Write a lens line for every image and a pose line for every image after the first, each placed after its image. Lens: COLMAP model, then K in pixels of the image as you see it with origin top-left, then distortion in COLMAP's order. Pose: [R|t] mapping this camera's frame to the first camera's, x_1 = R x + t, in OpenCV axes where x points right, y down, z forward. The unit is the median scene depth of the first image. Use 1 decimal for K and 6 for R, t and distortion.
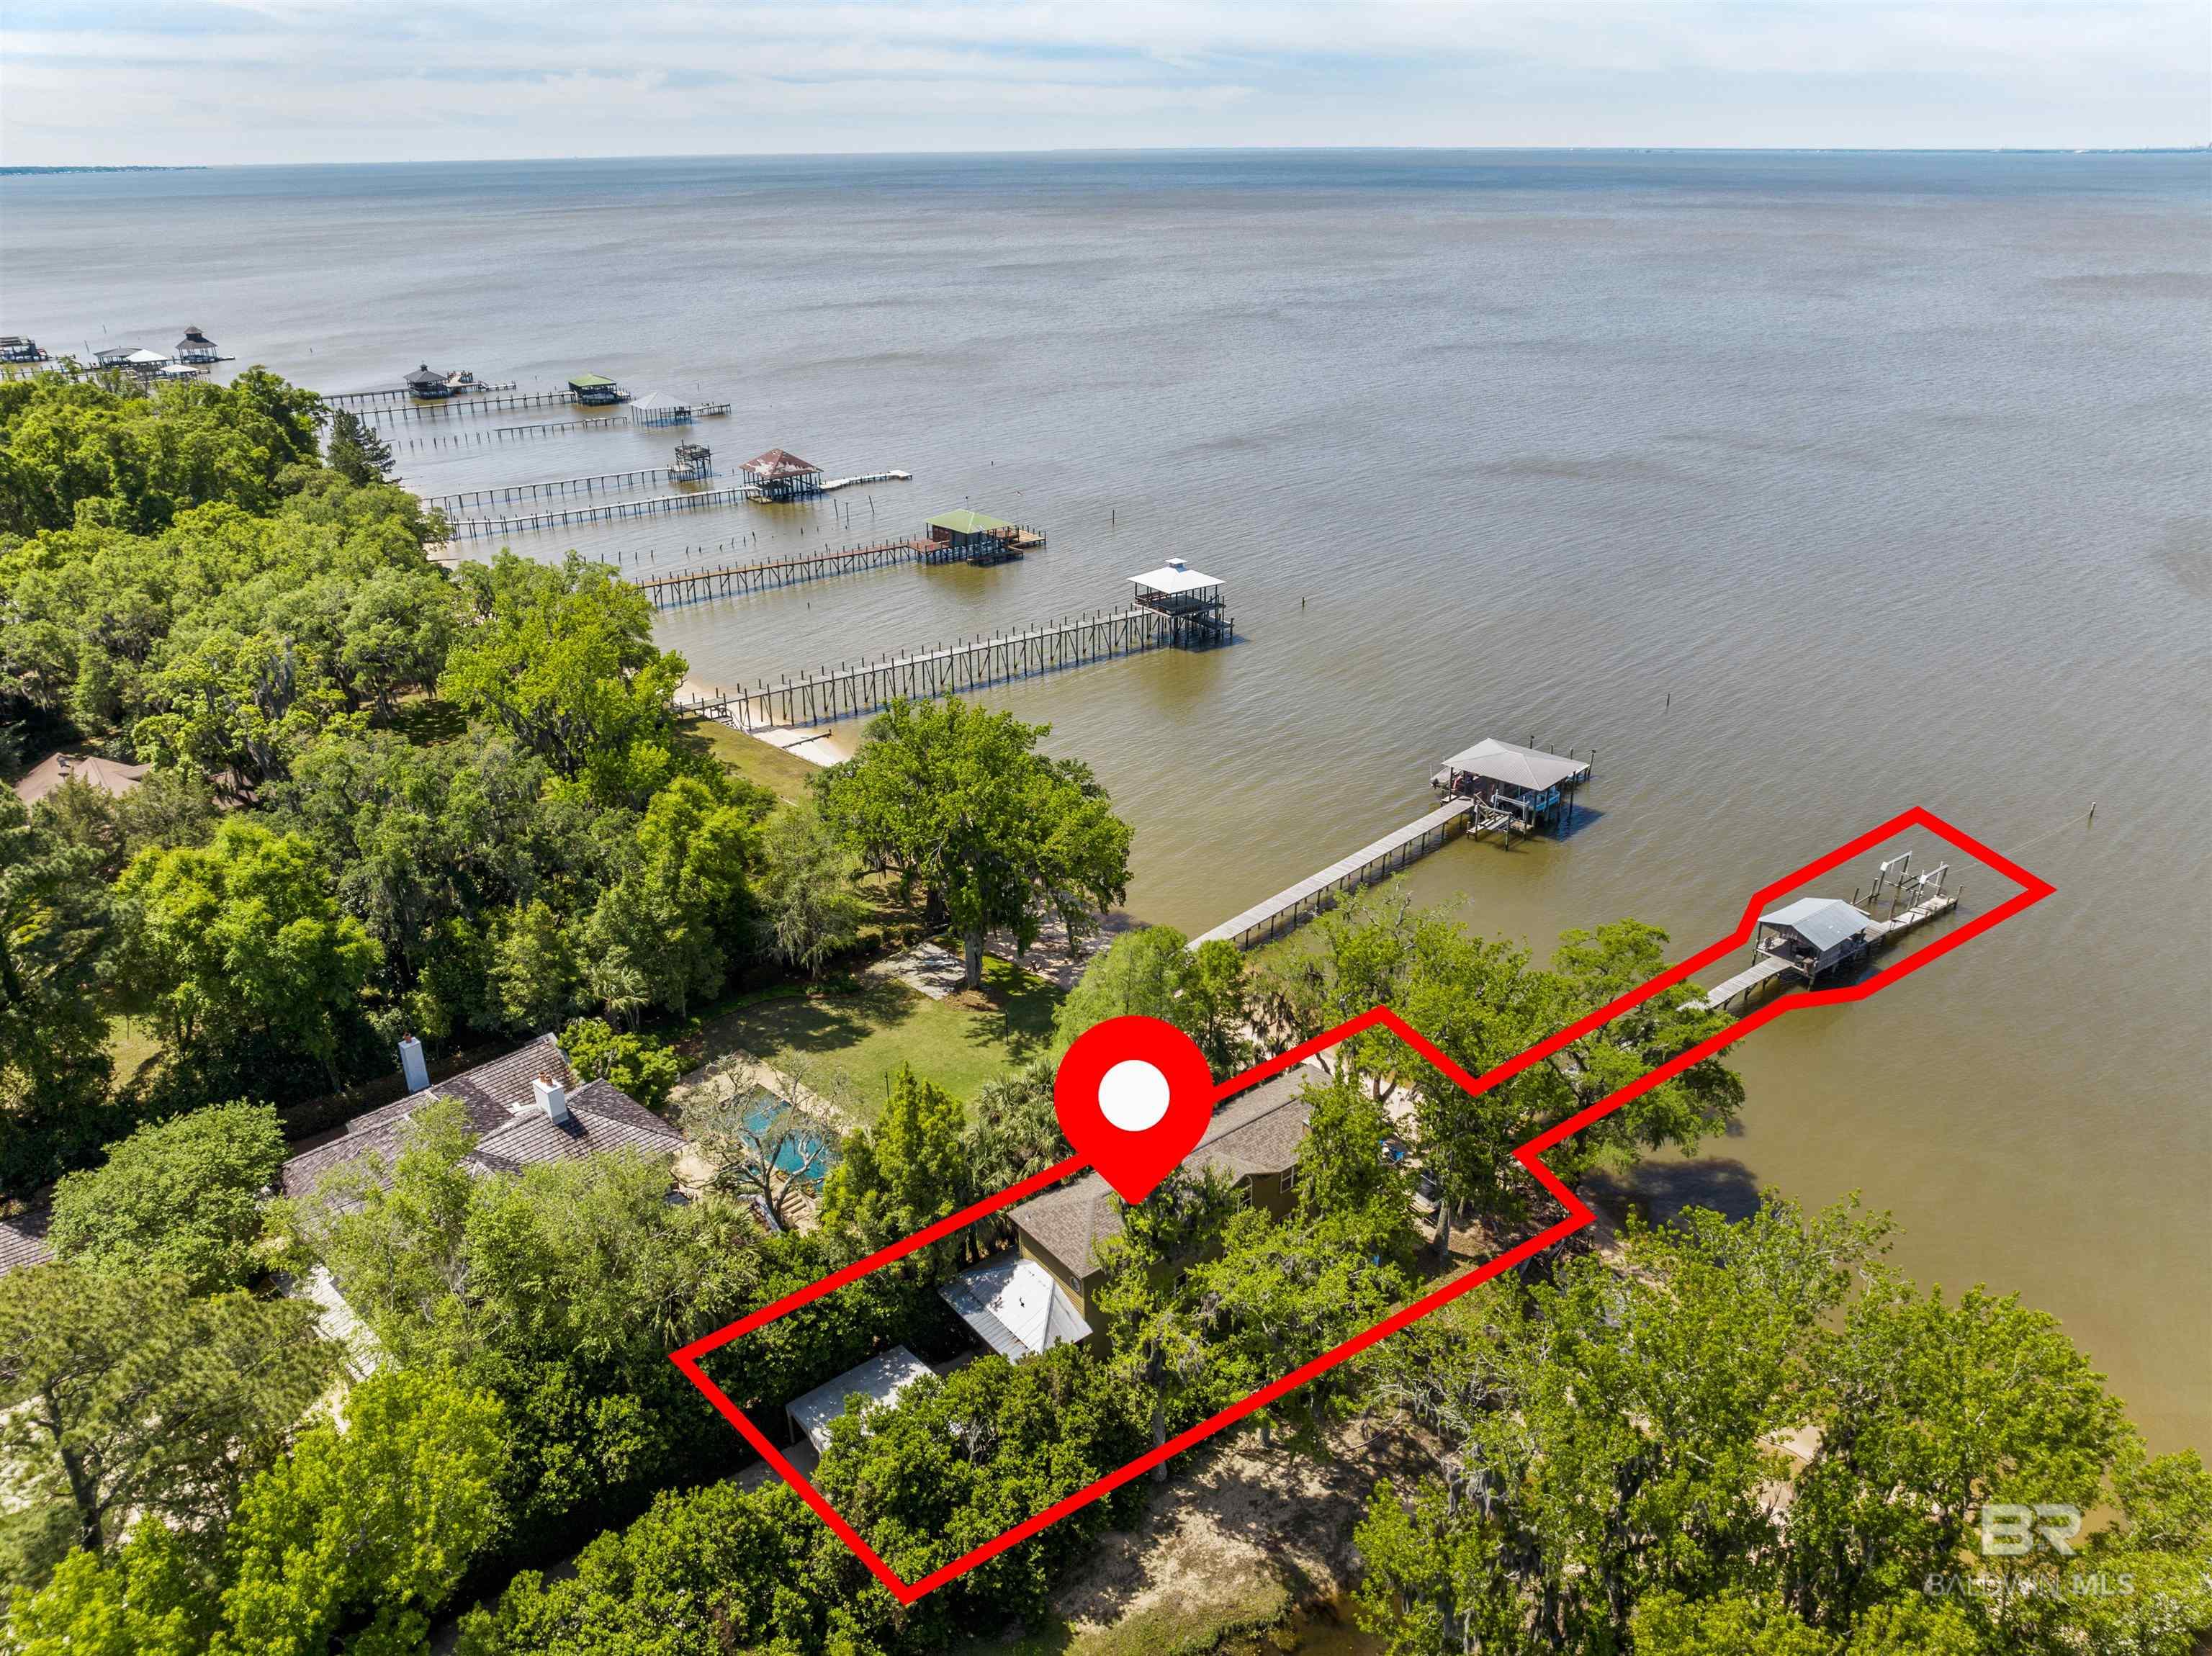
lens RADIAL K [[1718.8, 0, 1108.6], [0, 1718.8, 767.1], [0, 0, 1]] dist [-0.007614, -0.000593]
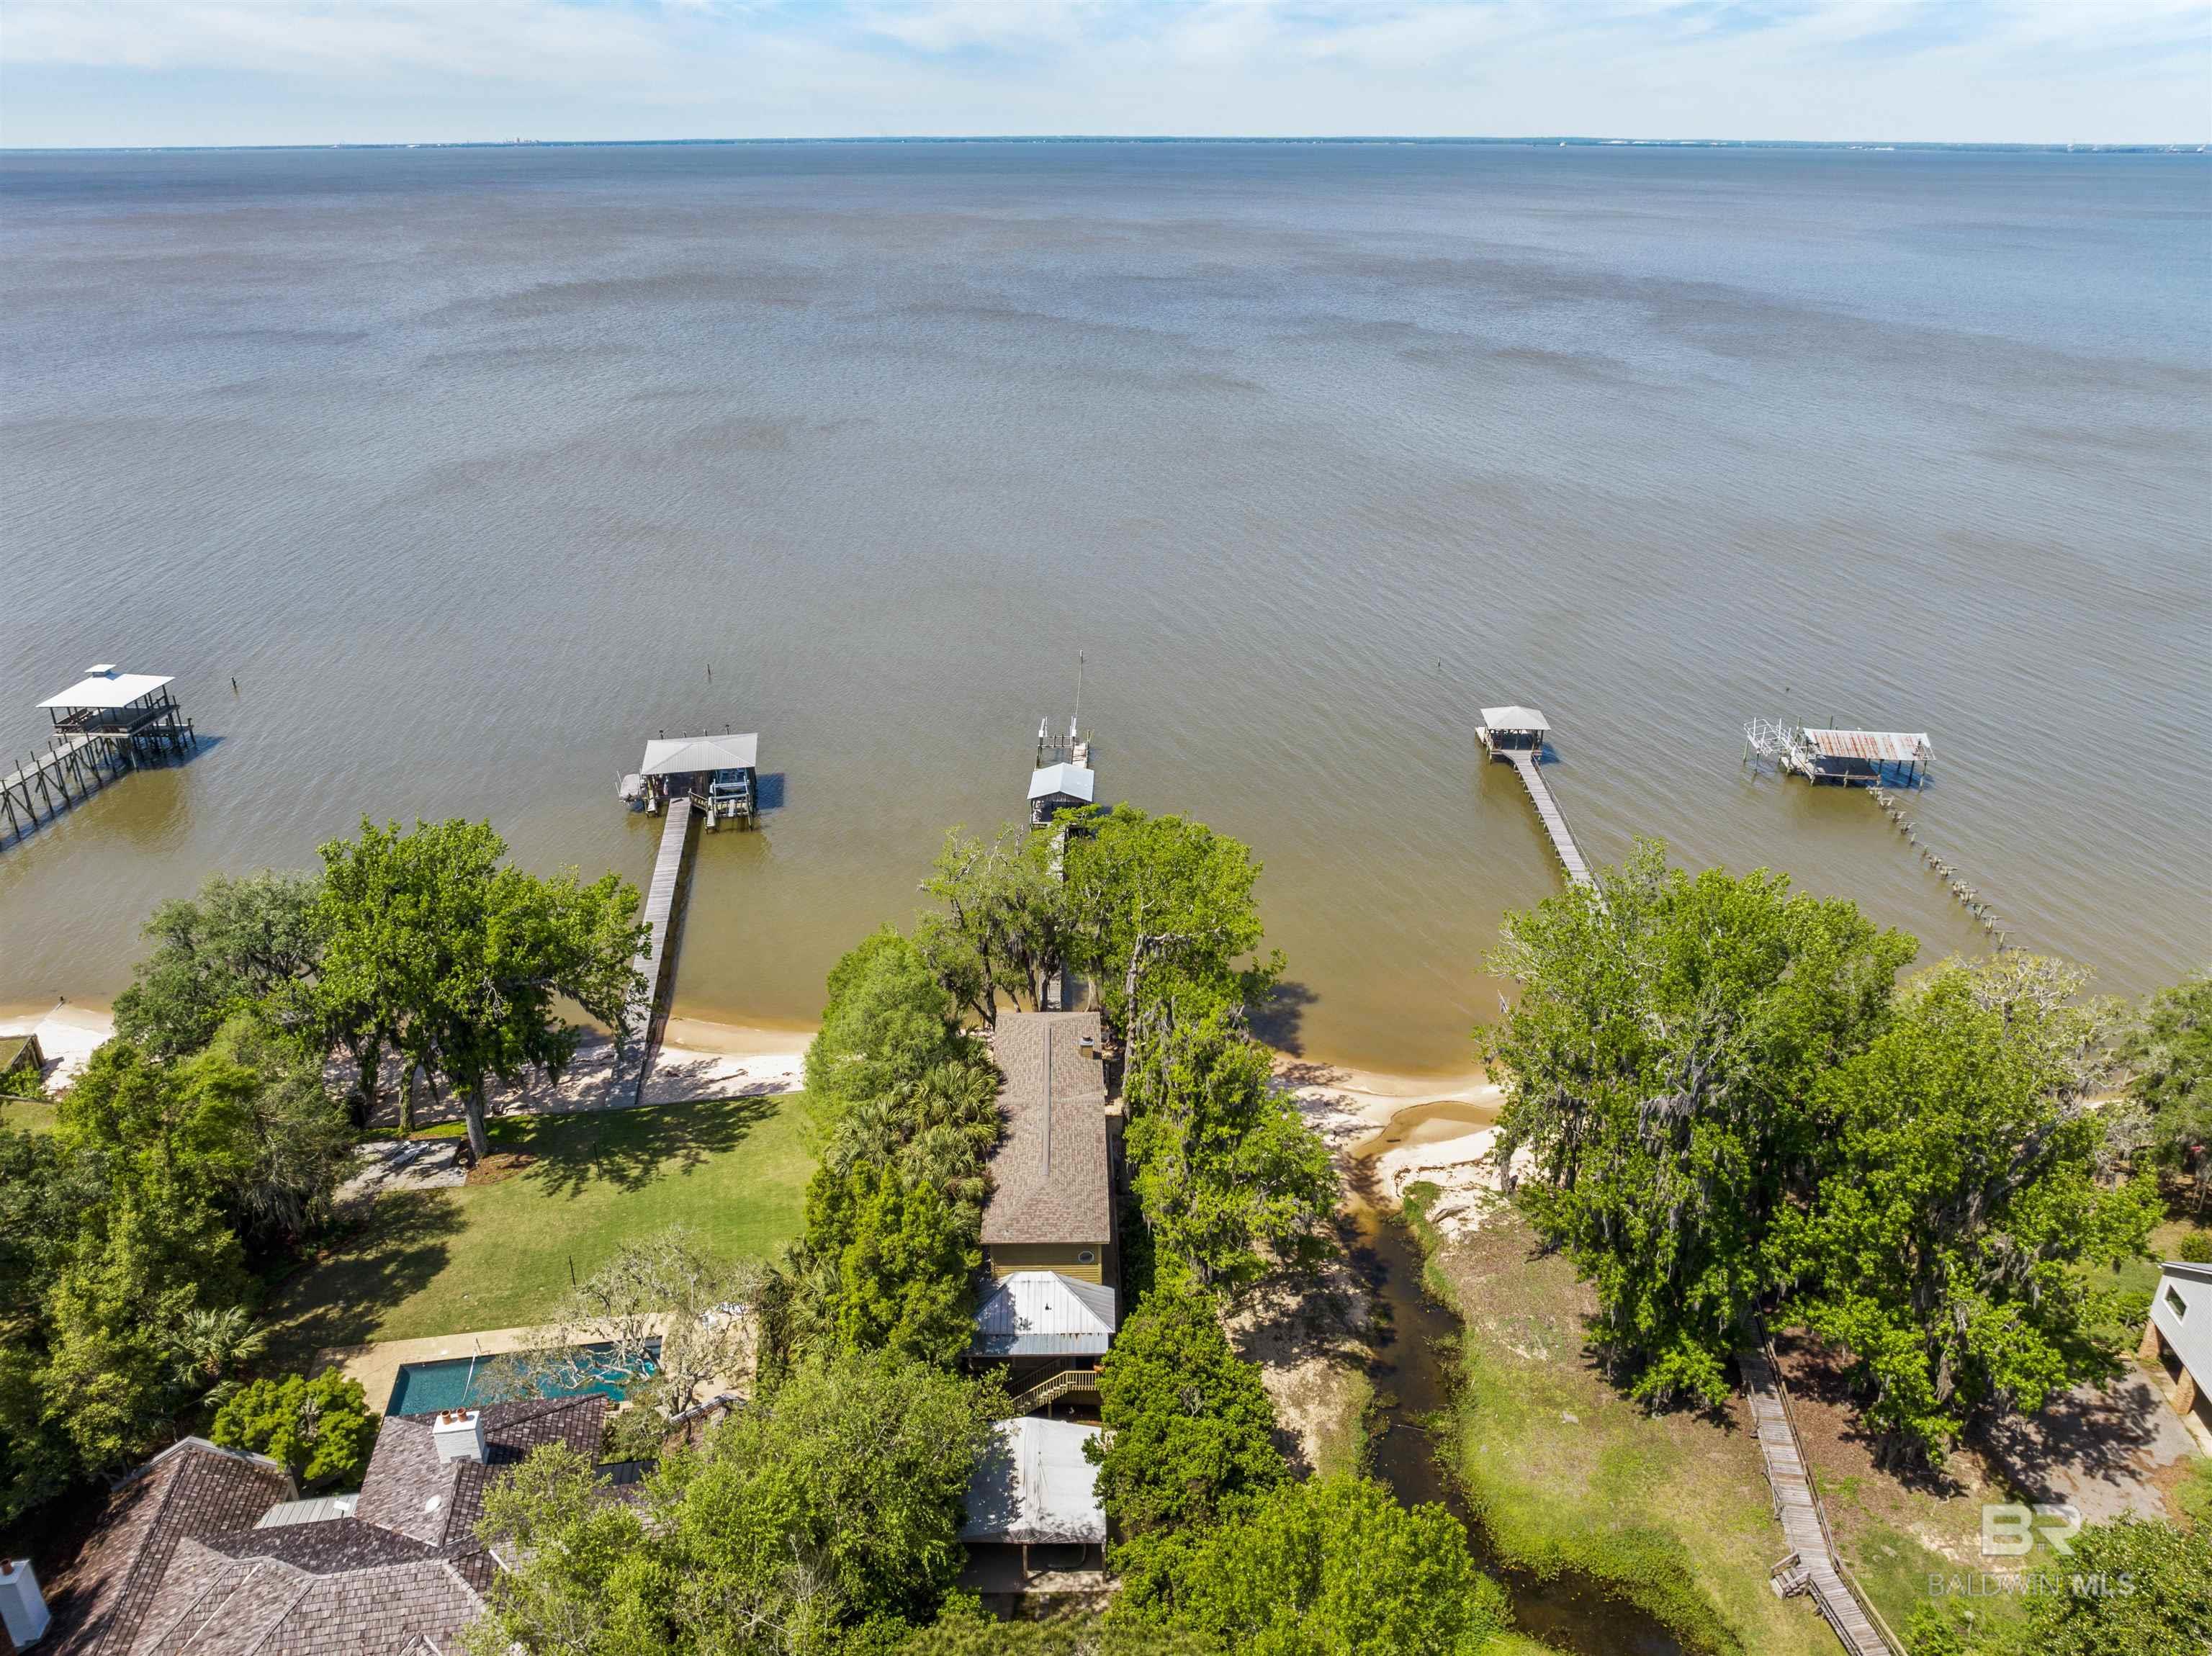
lens RADIAL K [[1695.5, 0, 1106.0], [0, 1695.5, 828.0], [0, 0, 1]] dist [0.007963, 0.010819]
pose [[0.579548, -0.312950, 0.752454, -0.468077], [0.286980, 0.942554, 0.170978, -0.075603], [-0.762736, 0.116850, 0.636066, 0.211399]]
